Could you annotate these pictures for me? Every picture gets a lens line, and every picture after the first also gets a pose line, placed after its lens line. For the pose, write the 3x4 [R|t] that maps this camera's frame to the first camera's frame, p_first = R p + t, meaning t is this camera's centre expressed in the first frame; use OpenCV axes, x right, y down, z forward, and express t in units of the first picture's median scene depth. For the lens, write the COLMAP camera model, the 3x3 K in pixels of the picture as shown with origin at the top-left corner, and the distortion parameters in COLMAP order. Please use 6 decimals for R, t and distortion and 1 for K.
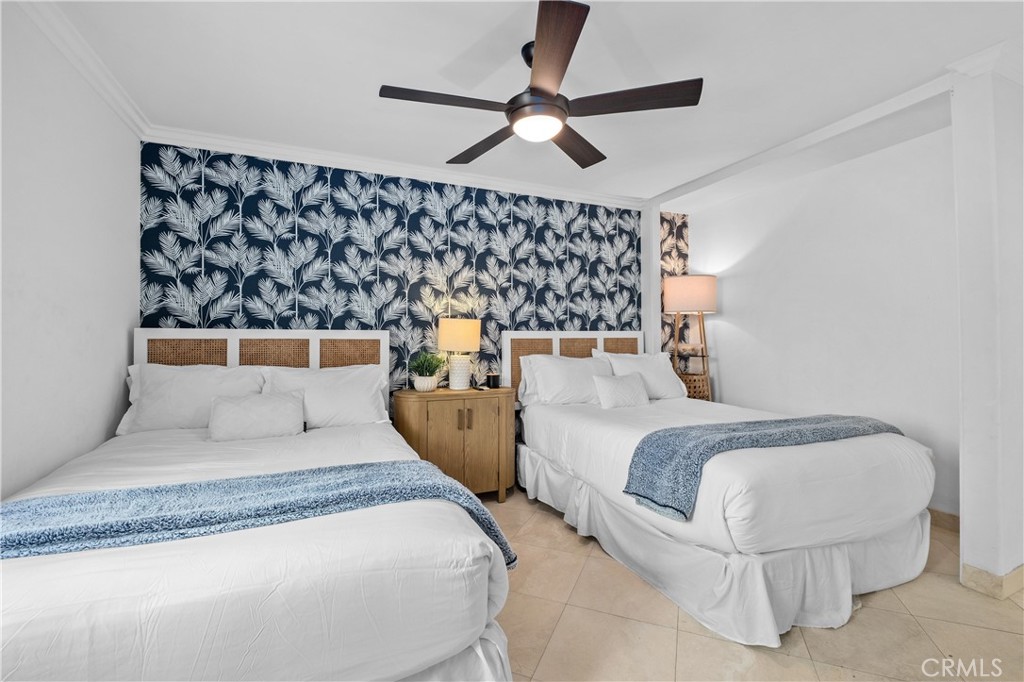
lens RADIAL K [[418.1, 0, 512.0], [0, 418.1, 341.0], [0, 0, 1]] dist [-0.000669, -0.000222]
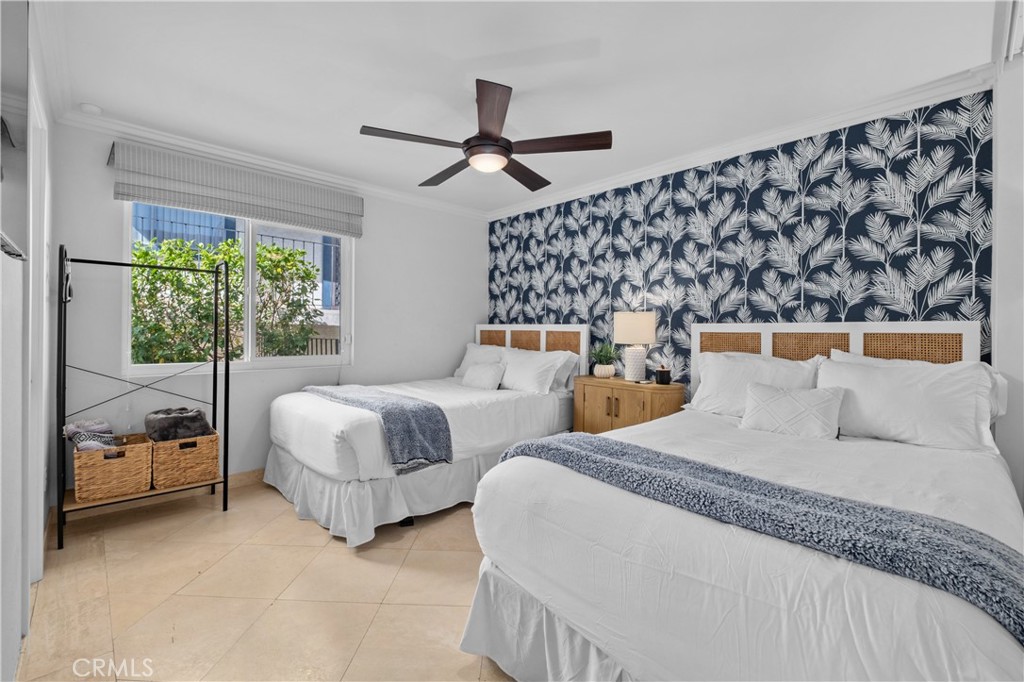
lens RADIAL K [[444.1, 0, 513.2], [0, 444.1, 333.6], [0, 0, 1]] dist [-0.001050, -0.000386]
pose [[0.356825, 0.013003, -0.934081, 0.664787], [-0.012139, 0.999883, 0.009282, -0.006383], [0.934092, 0.008027, 0.356942, 0.275901]]
